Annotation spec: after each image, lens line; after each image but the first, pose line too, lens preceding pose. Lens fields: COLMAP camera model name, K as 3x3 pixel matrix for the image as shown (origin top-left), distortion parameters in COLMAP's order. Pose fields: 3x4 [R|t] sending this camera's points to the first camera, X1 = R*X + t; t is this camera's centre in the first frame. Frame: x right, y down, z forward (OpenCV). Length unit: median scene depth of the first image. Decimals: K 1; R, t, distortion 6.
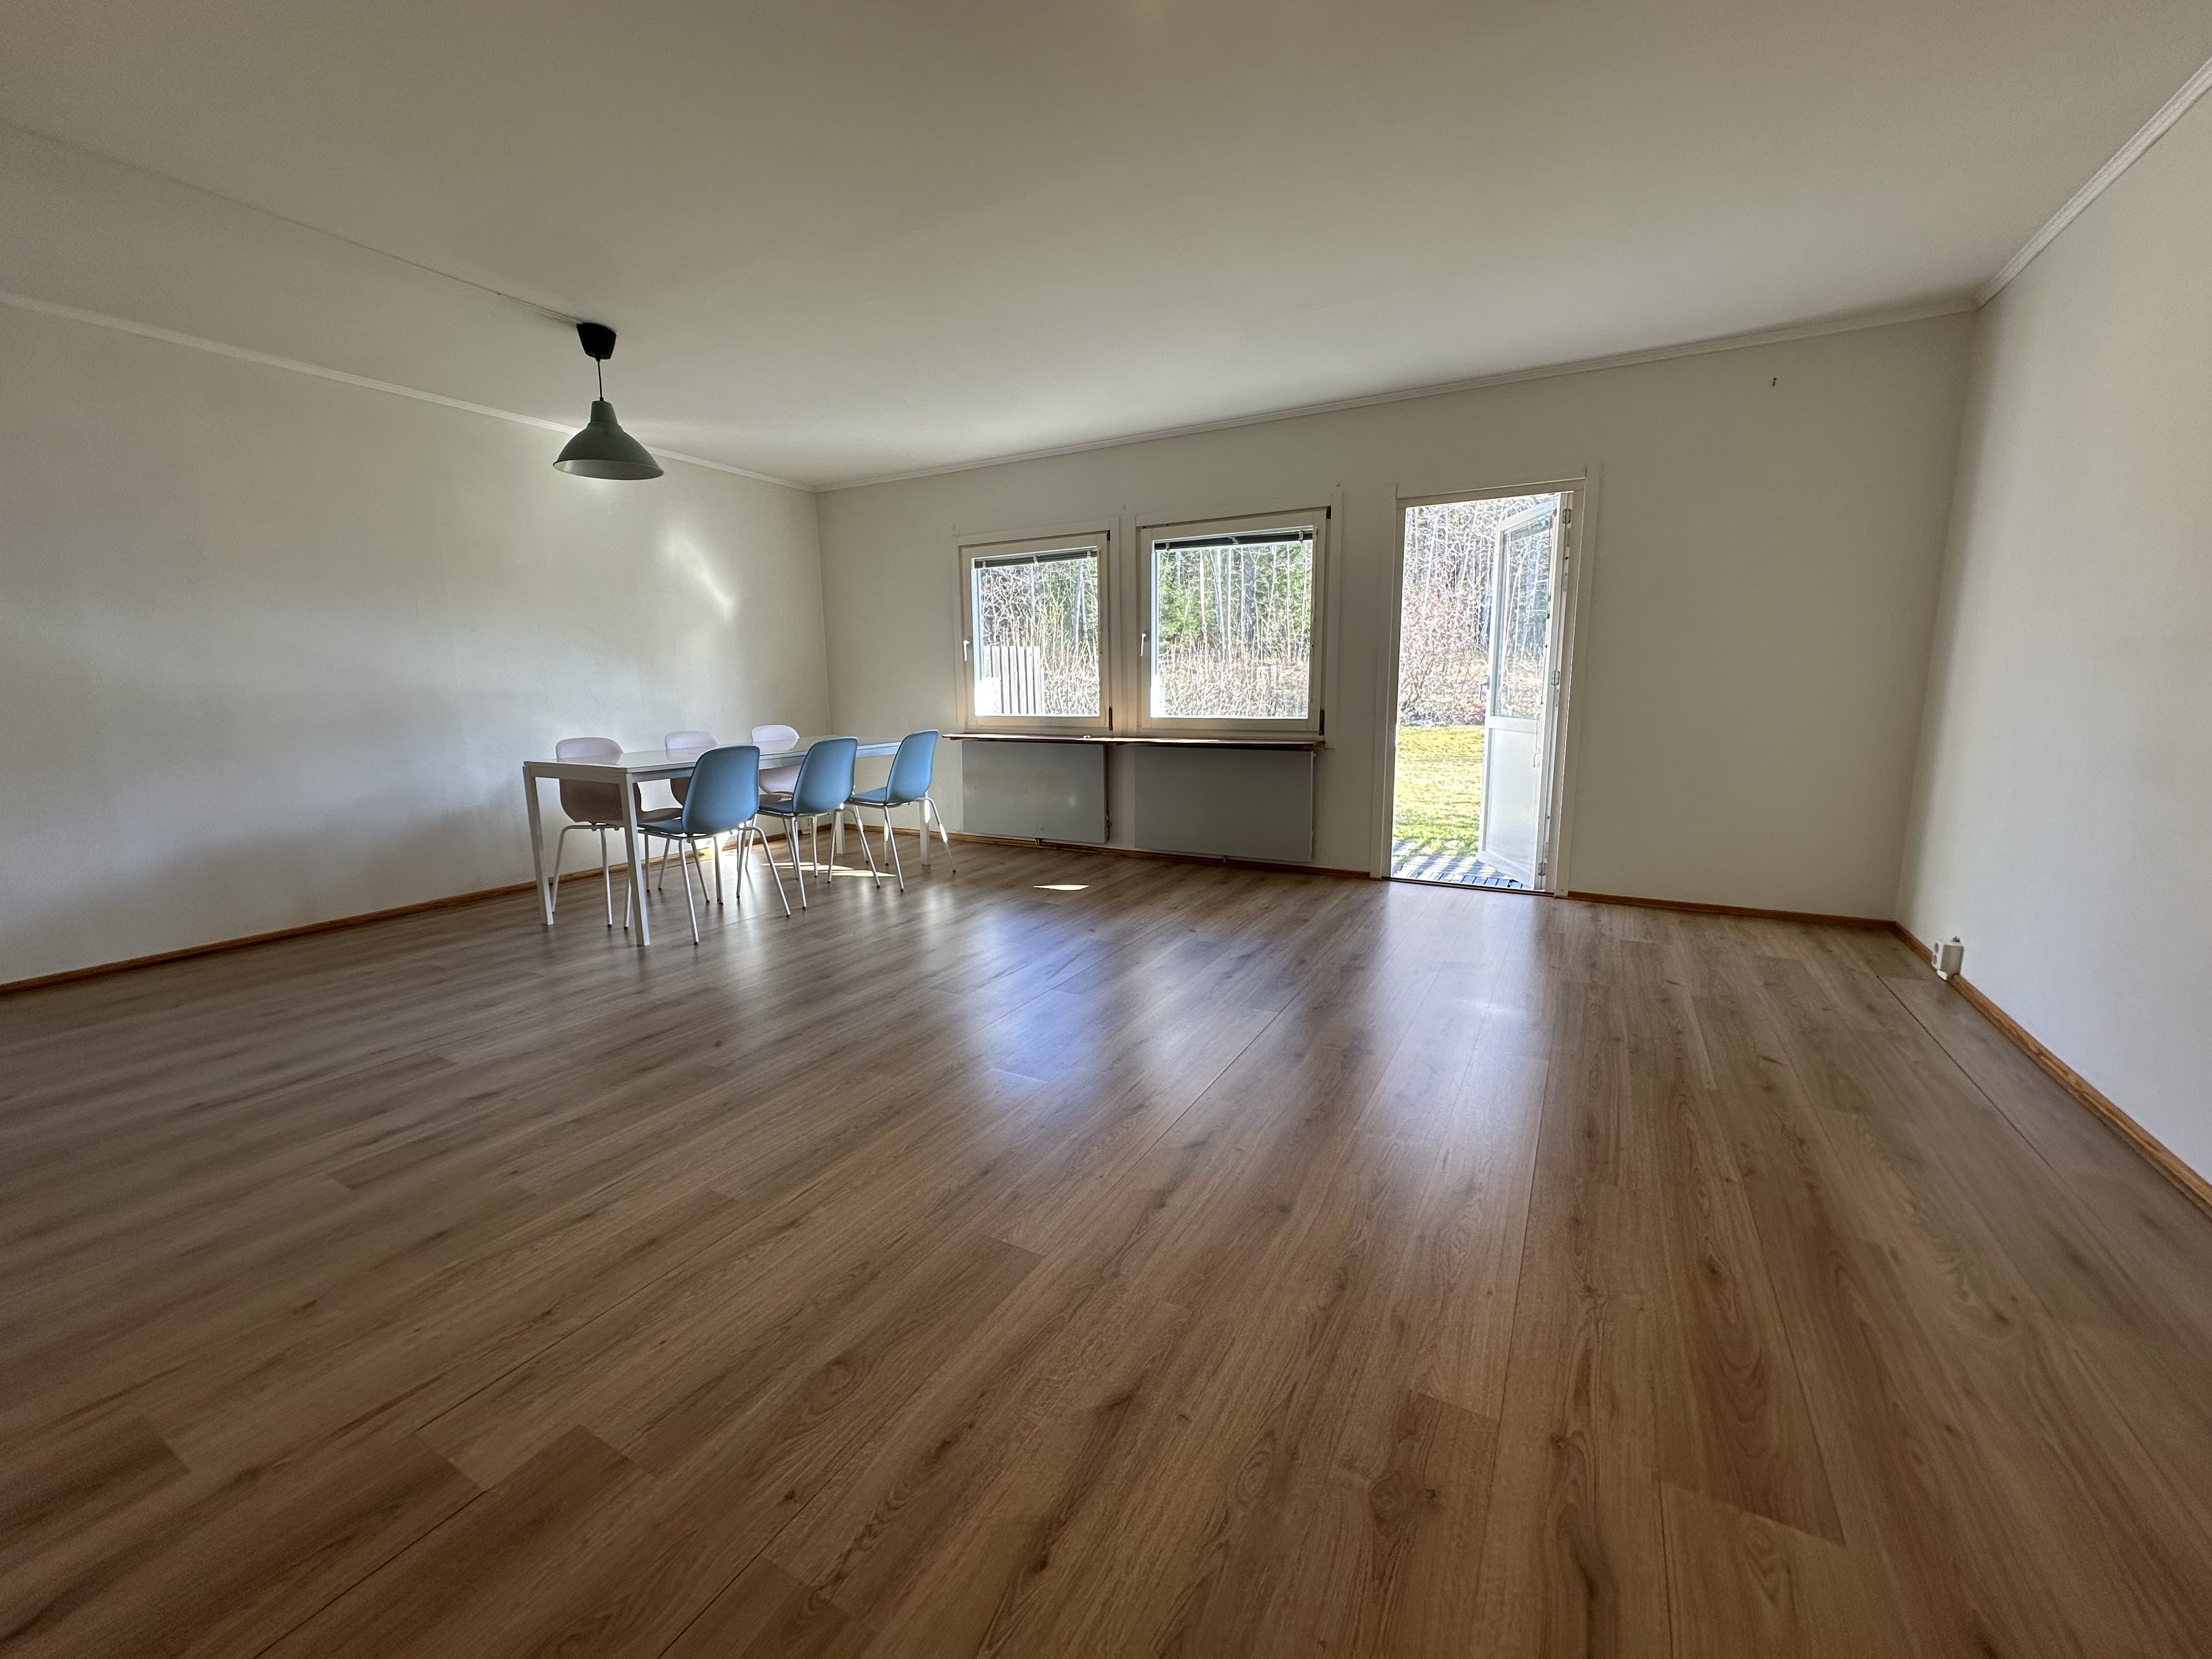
lens RADIAL K [[878.3, 0, 1101.8], [0, 878.3, 818.3], [0, 0, 1]] dist [0.015072, -0.012927]
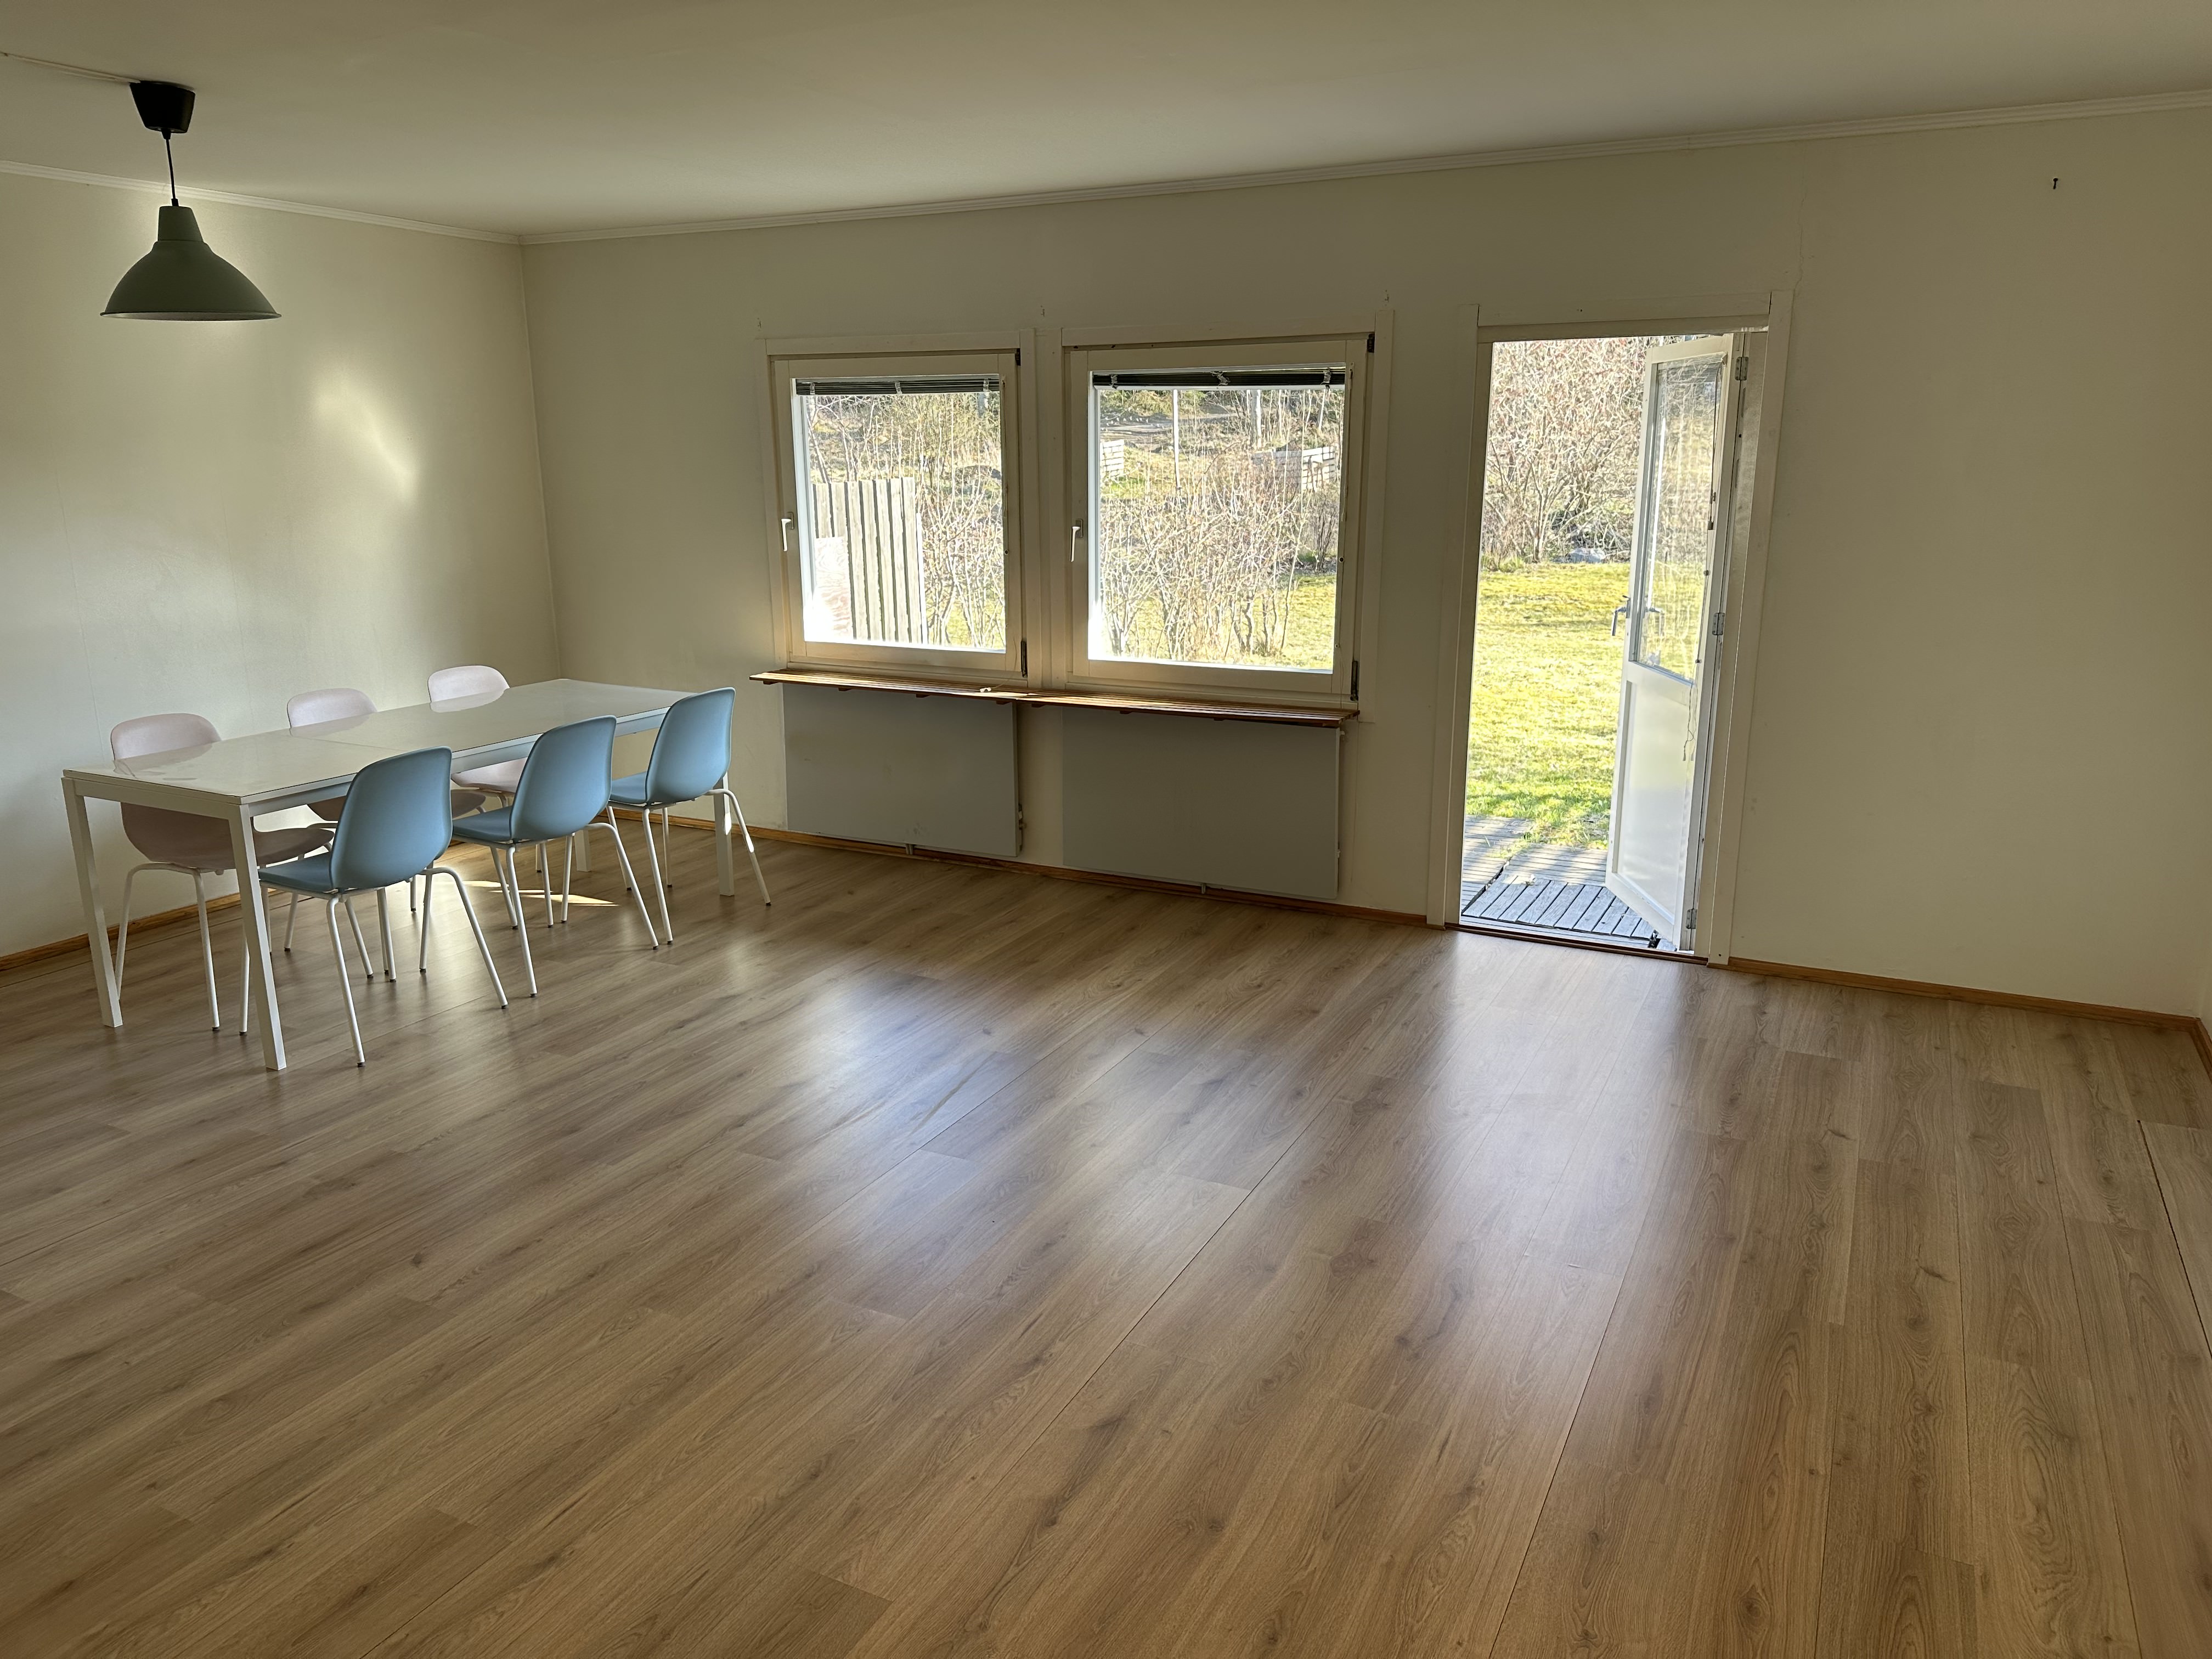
lens RADIAL K [[1543.0, 0, 1089.4], [0, 1543.0, 816.9], [0, 0, 1]] dist [0.097699, -0.123094]
pose [[0.999429, -0.003736, 0.033587, 0.027020], [0.001064, 0.996855, 0.079243, -0.123047], [-0.033778, -0.079162, 0.996289, -0.129847]]
